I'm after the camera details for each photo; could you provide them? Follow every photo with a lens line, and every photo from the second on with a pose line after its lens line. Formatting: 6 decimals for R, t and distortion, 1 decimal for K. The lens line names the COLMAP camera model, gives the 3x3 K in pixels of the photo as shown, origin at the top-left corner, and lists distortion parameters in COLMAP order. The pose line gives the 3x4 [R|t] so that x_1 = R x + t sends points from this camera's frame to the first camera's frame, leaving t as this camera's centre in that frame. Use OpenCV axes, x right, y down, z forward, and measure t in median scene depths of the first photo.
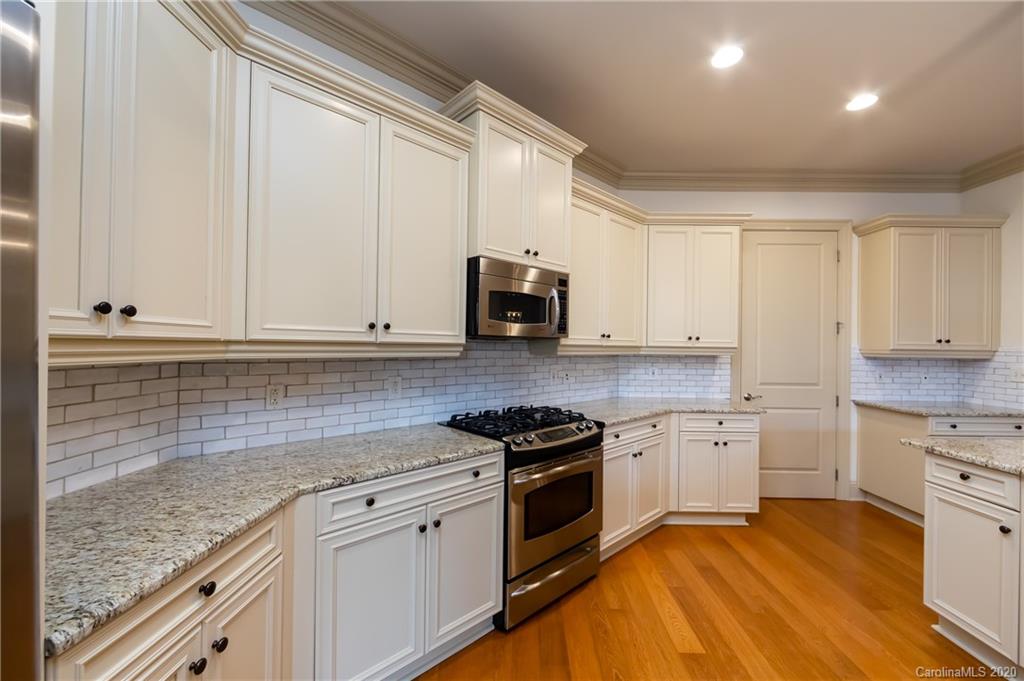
lens RADIAL K [[401.5, 0, 512.3], [0, 401.5, 341.2], [0, 0, 1]] dist [-0.004449, 0.000767]
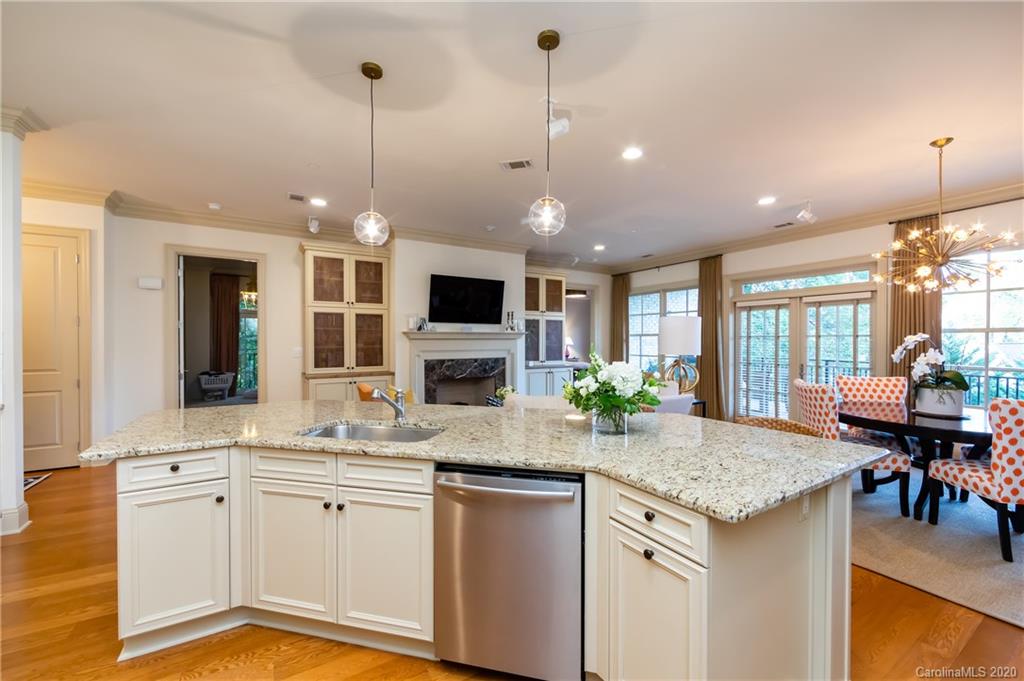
lens RADIAL K [[401.5, 0, 513.1], [0, 401.5, 344.6], [0, 0, 1]] dist [-0.004449, 0.000767]
pose [[-0.521511, -0.023912, 0.852909, -0.071147], [-0.018909, 0.999686, 0.016465, 0.004915], [-0.853035, -0.007541, -0.521799, 0.492144]]
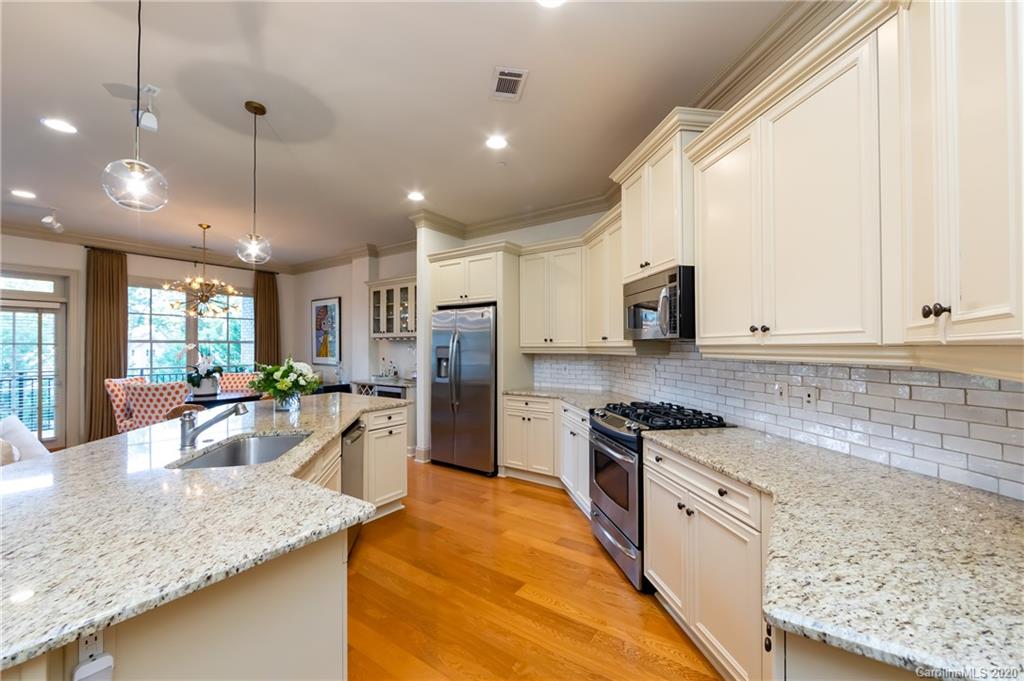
lens RADIAL K [[401.5, 0, 512.6], [0, 401.5, 343.9], [0, 0, 1]] dist [-0.004449, 0.000767]
pose [[-0.567309, -0.019862, -0.823266, 0.924968], [0.003974, 0.999631, -0.026856, 0.023032], [0.823496, -0.018507, -0.567021, 1.037336]]
